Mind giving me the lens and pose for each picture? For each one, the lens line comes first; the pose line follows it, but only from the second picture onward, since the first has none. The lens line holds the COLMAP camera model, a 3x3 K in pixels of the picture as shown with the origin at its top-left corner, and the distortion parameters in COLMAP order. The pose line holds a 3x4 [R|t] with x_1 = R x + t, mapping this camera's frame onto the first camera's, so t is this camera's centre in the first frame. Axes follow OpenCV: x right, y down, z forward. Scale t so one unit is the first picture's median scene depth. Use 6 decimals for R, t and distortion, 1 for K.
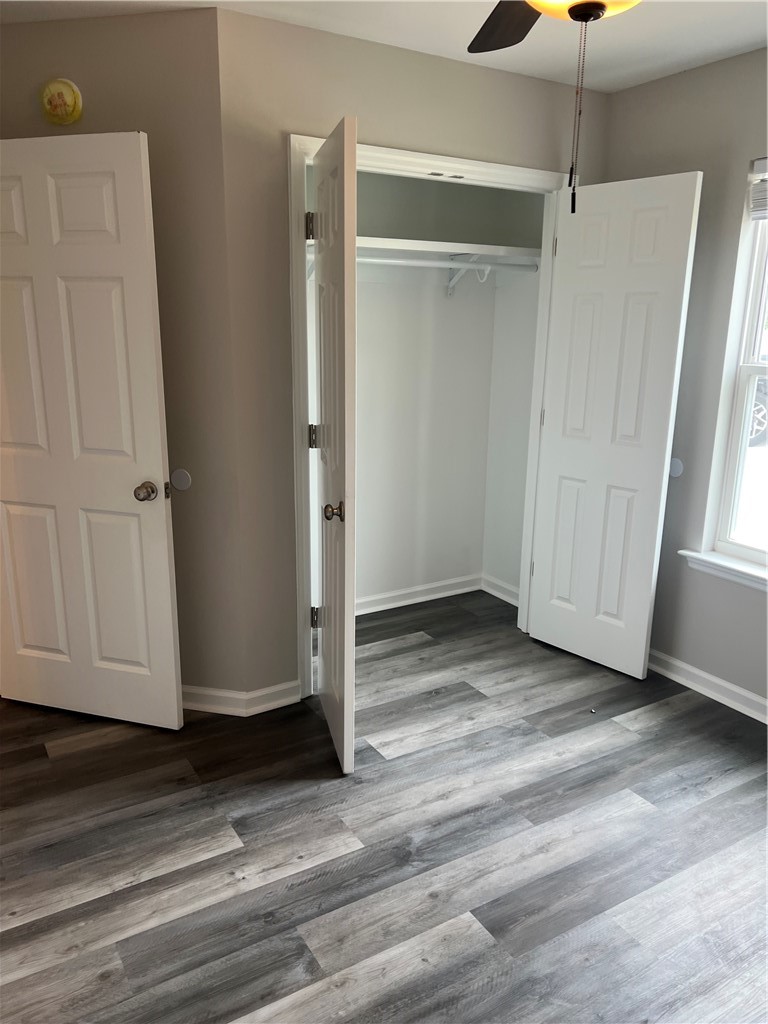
lens RADIAL K [[763.8, 0, 384.0], [0, 763.8, 512.0], [0, 0, 1]] dist [0.033692, -0.046970]
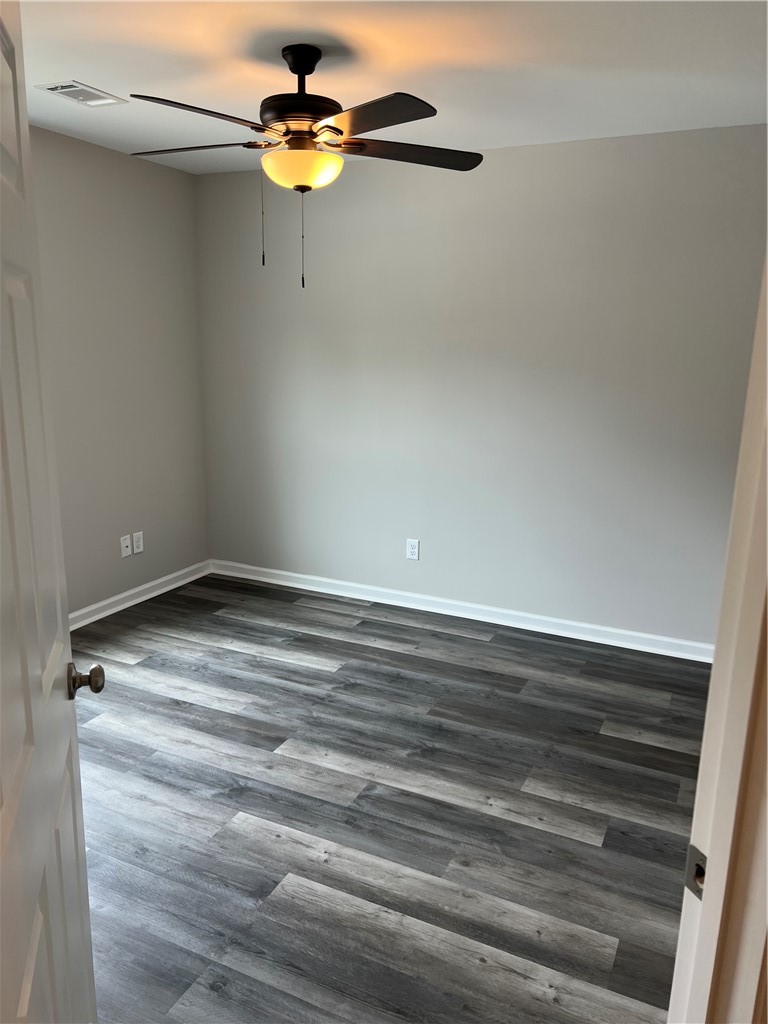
lens RADIAL K [[763.8, 0, 384.0], [0, 763.8, 512.0], [0, 0, 1]] dist [0.033692, -0.046970]
pose [[-0.545103, -0.214639, 0.810428, -1.084453], [0.179293, 0.914462, 0.362786, -0.380148], [-0.818973, 0.343060, -0.459992, 1.352962]]
